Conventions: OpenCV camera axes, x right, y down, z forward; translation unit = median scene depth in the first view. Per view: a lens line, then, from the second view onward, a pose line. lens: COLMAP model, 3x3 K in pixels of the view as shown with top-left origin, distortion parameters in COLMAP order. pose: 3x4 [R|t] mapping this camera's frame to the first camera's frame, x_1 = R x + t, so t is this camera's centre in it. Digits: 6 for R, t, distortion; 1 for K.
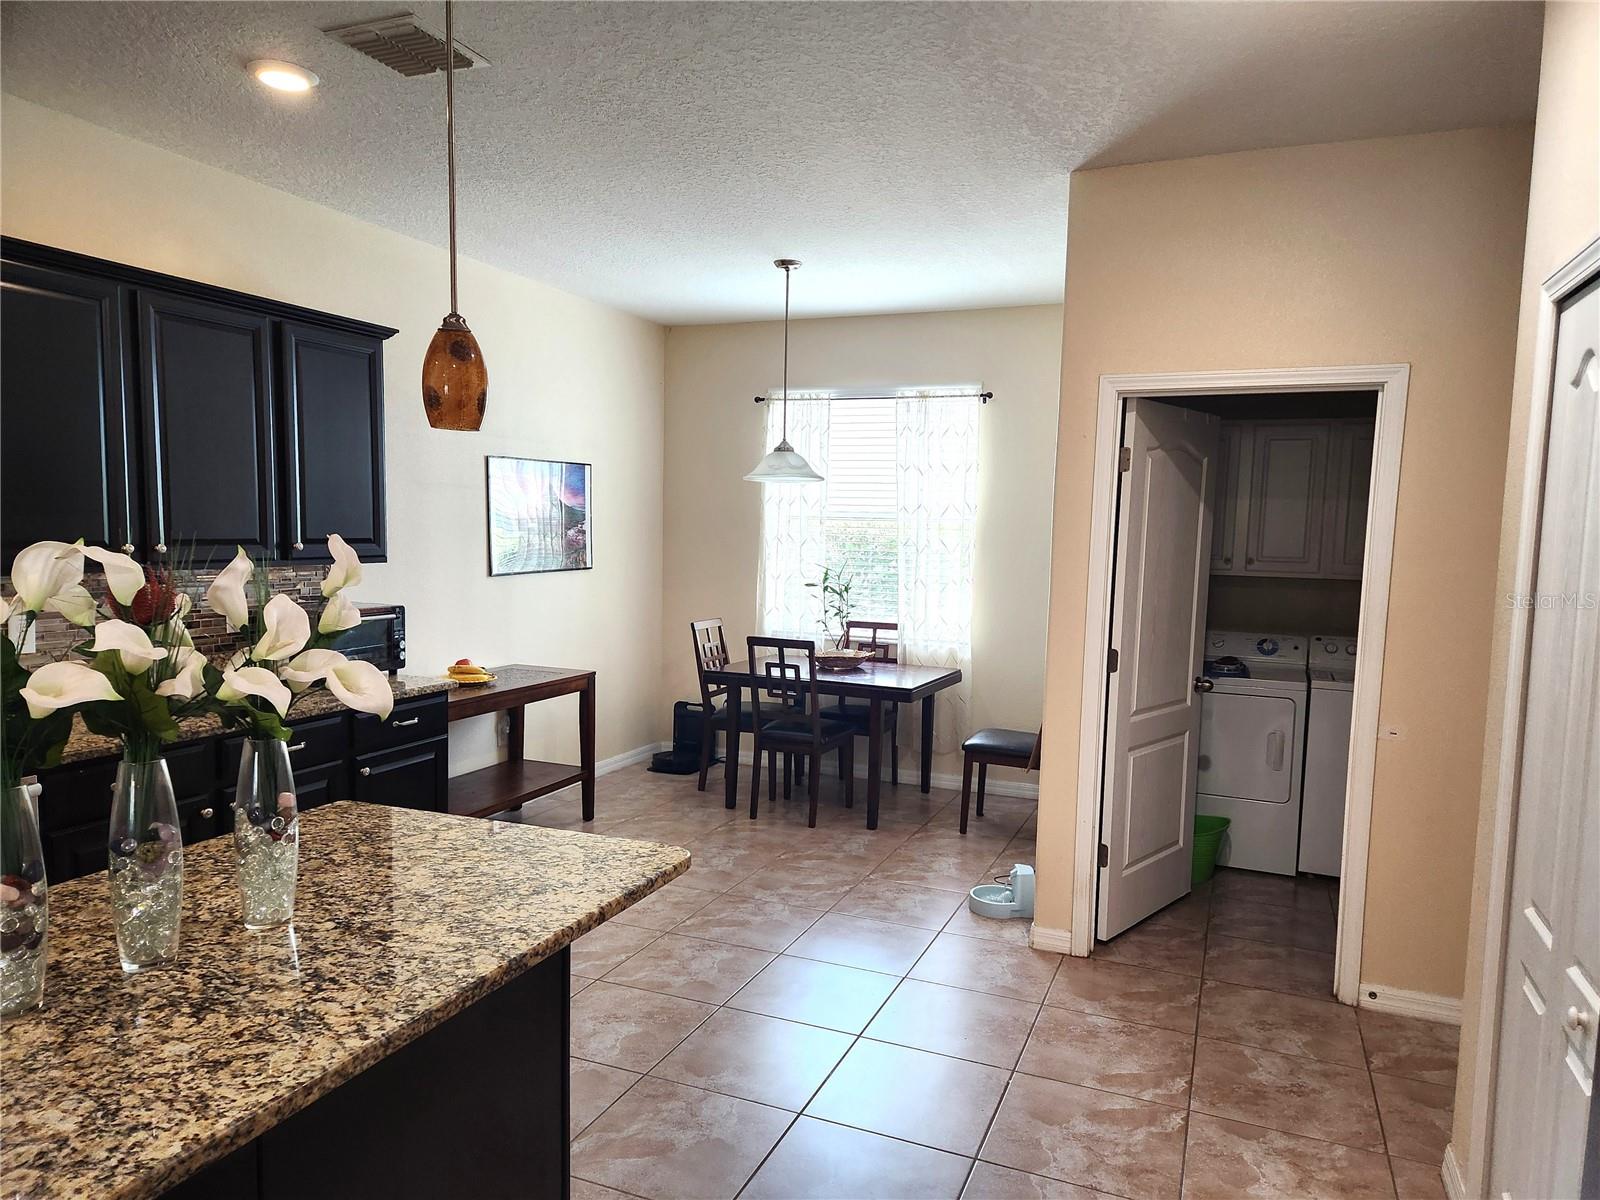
lens RADIAL K [[1077.4, 0, 801.1], [0, 1077.4, 606.2], [0, 0, 1]] dist [0.077300, -0.060923]
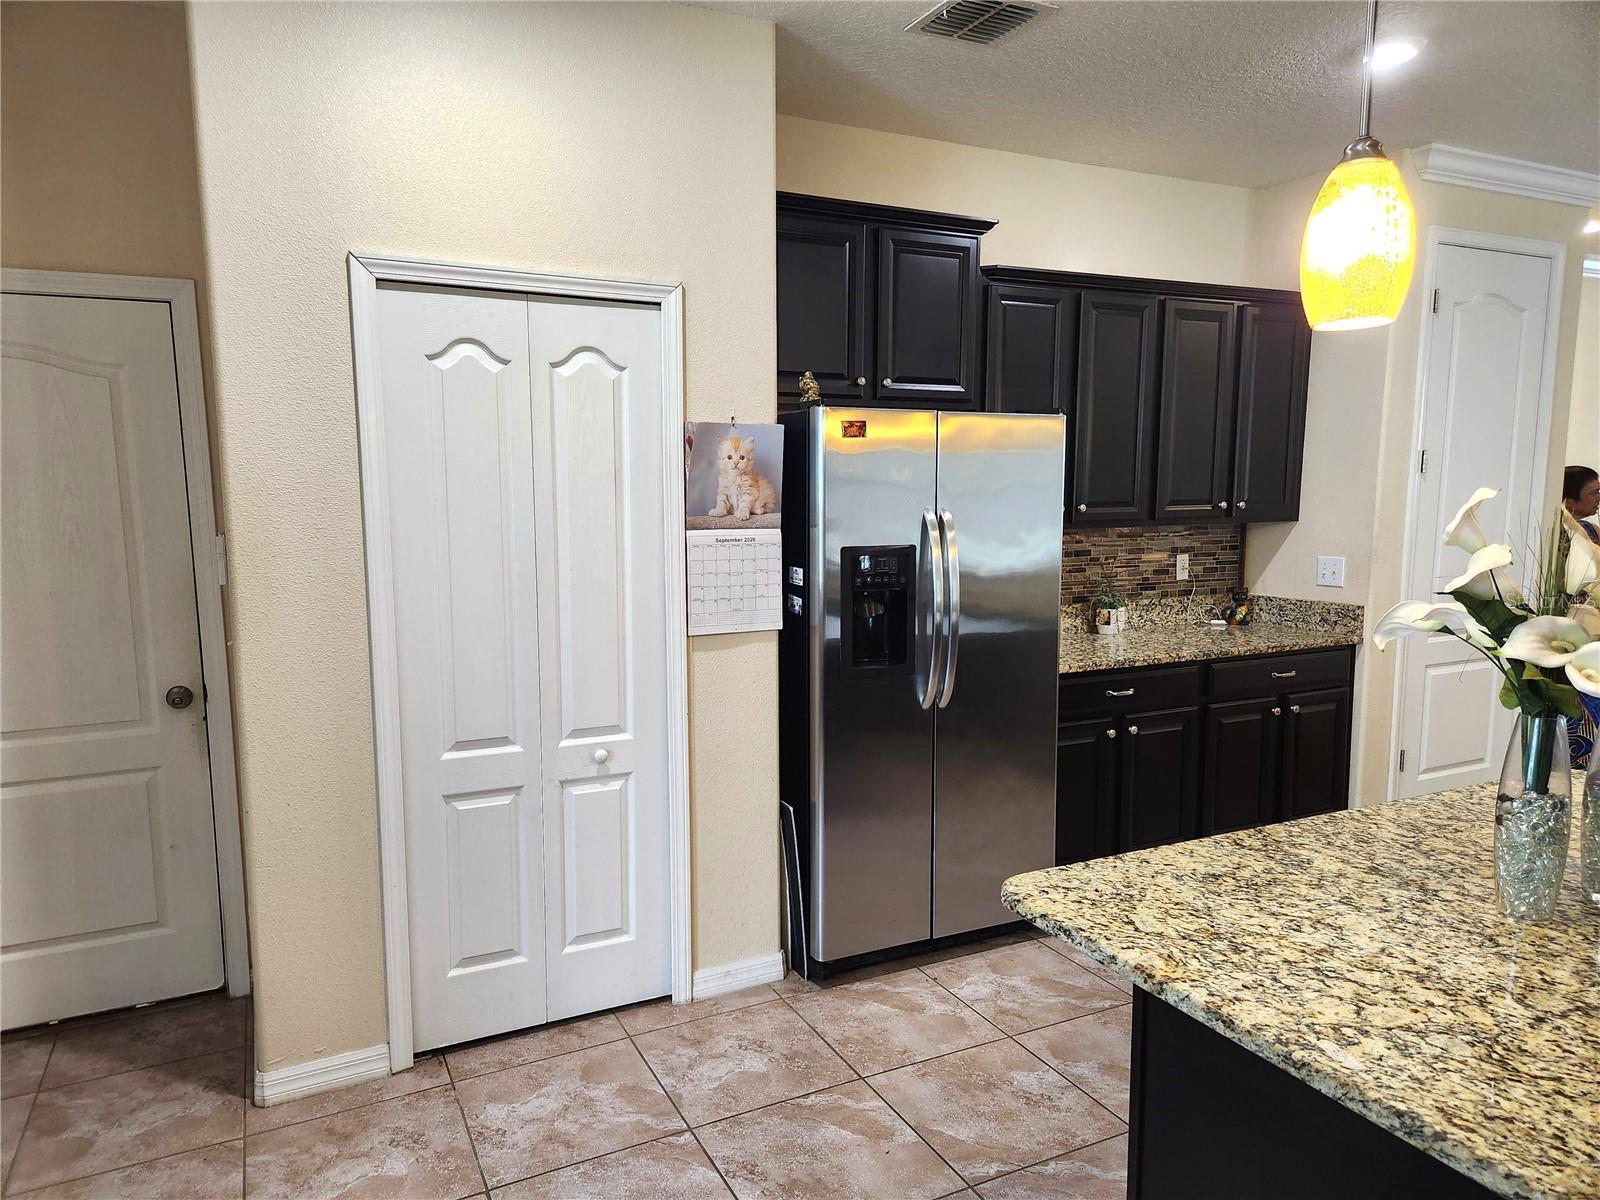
lens RADIAL K [[1077.4, 0, 804.2], [0, 1077.4, 606.5], [0, 0, 1]] dist [0.077300, -0.060923]
pose [[-0.763778, -0.094330, 0.638550, -0.546699], [0.036023, 0.981493, 0.188079, -0.145661], [-0.644474, 0.166653, -0.746244, 1.877482]]
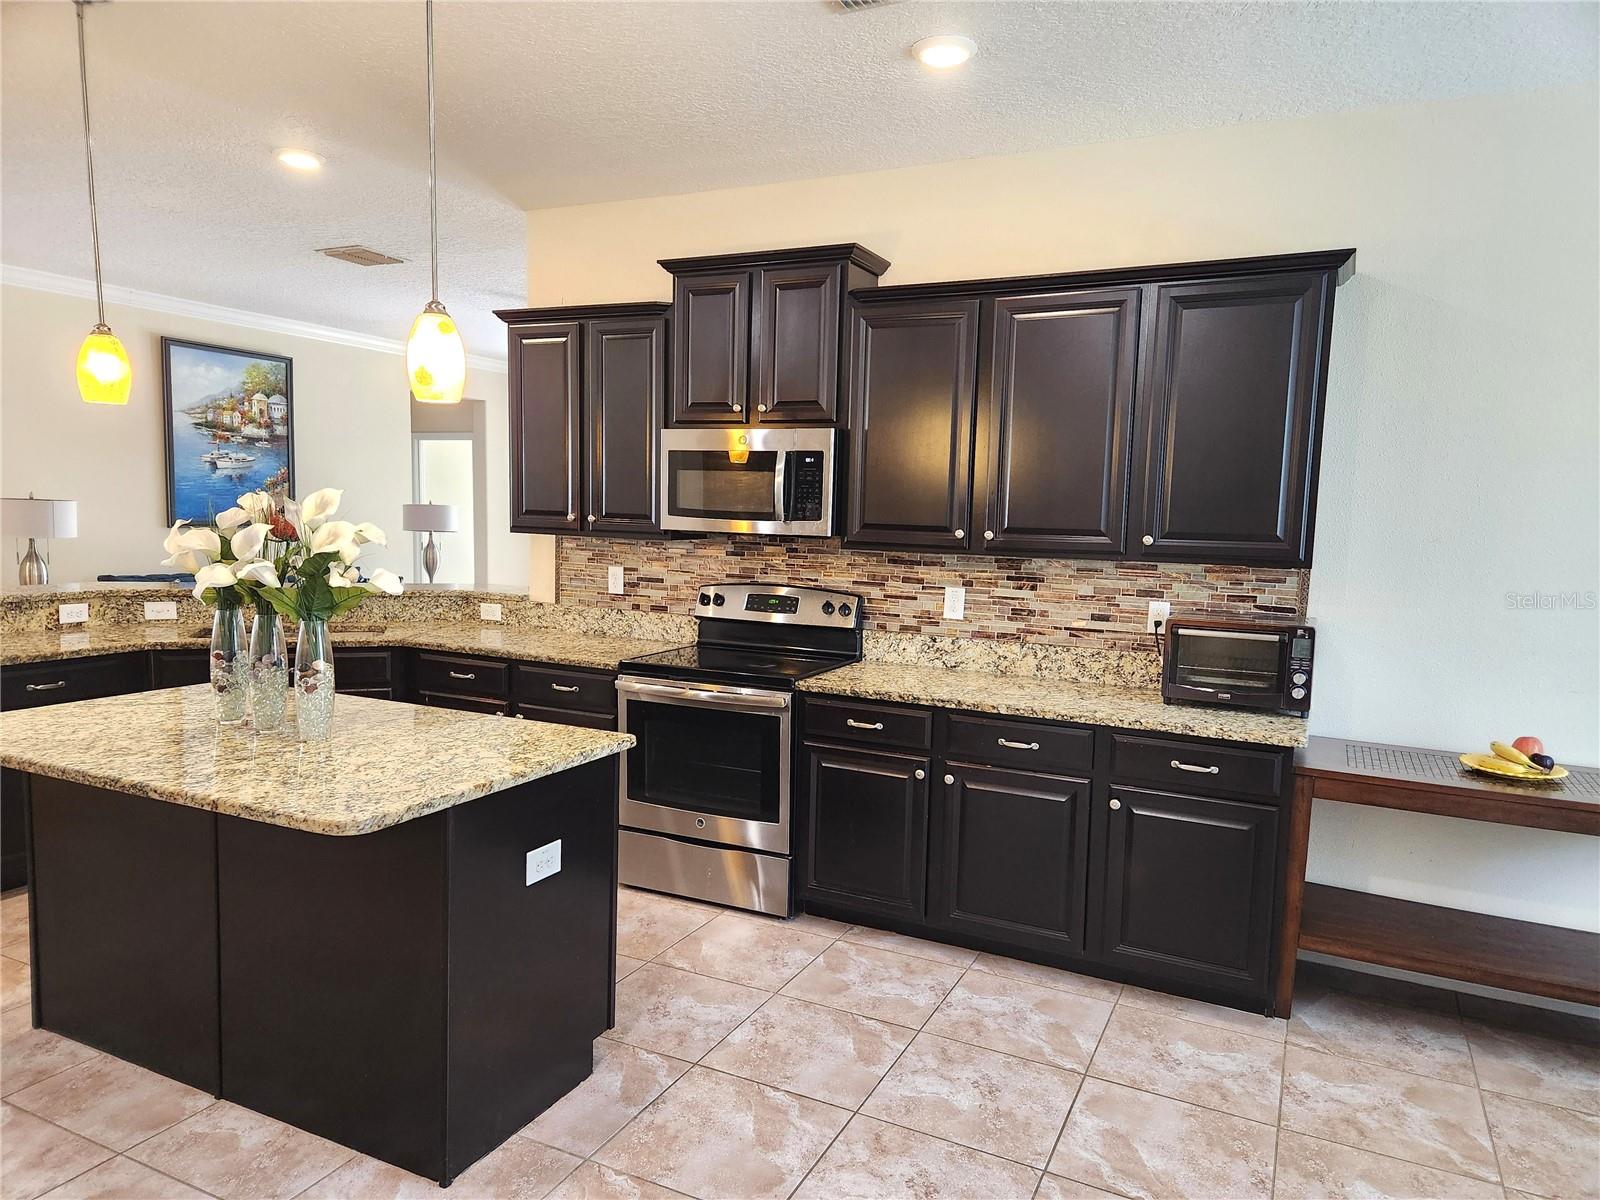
lens RADIAL K [[1077.4, 0, 802.1], [0, 1077.4, 623.6], [0, 0, 1]] dist [0.077300, -0.060923]
pose [[-0.057525, 0.092962, -0.994007, 0.911729], [-0.108999, 0.989118, 0.098813, -0.092799], [0.992376, 0.114030, -0.046766, 1.606307]]
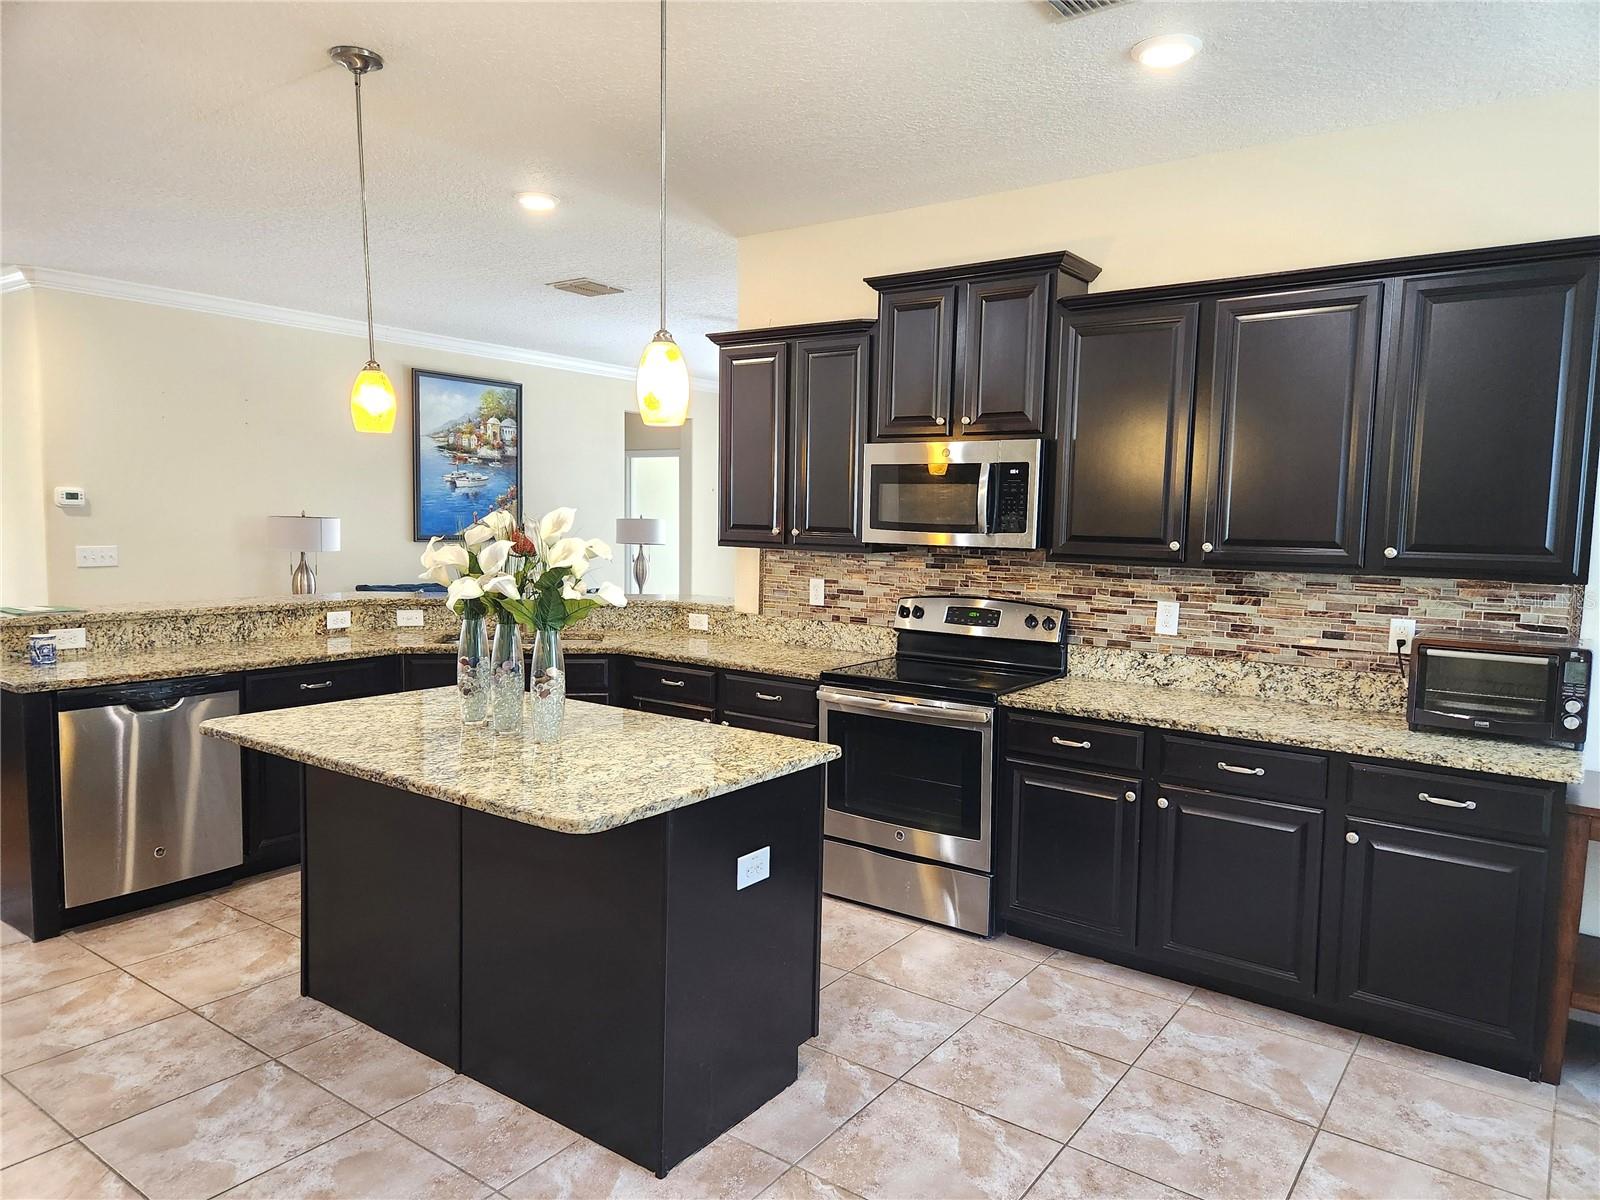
lens RADIAL K [[1077.4, 0, 804.9], [0, 1077.4, 614.0], [0, 0, 1]] dist [0.077300, -0.060923]
pose [[-0.228252, 0.073729, -0.970806, 0.919750], [-0.102171, 0.989809, 0.099194, -0.096151], [0.968226, 0.121829, -0.218393, 1.583977]]
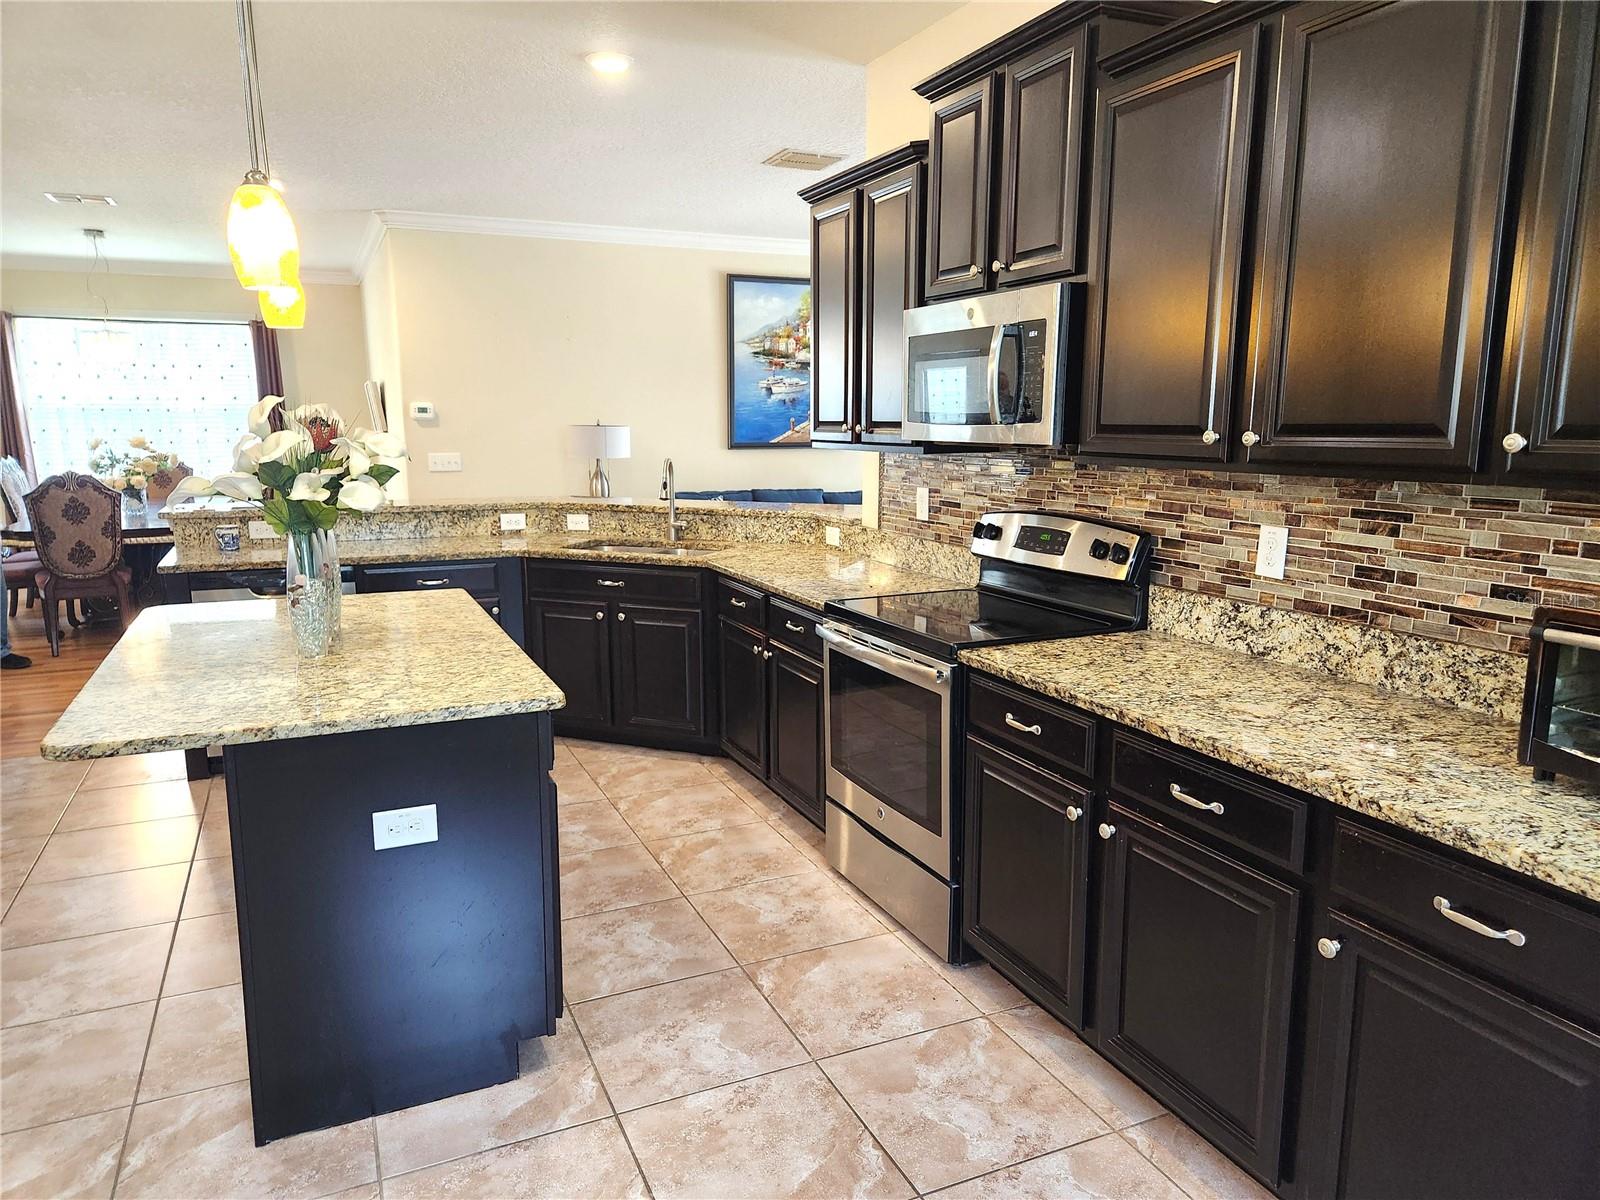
lens RADIAL K [[1077.4, 0, 778.7], [0, 1077.4, 618.6], [0, 0, 1]] dist [0.077300, -0.060923]
pose [[-0.691963, 0.119975, -0.711894, 0.128157], [-0.067061, 0.971149, 0.228850, -0.140840], [0.718811, 0.206096, -0.663954, 2.282242]]
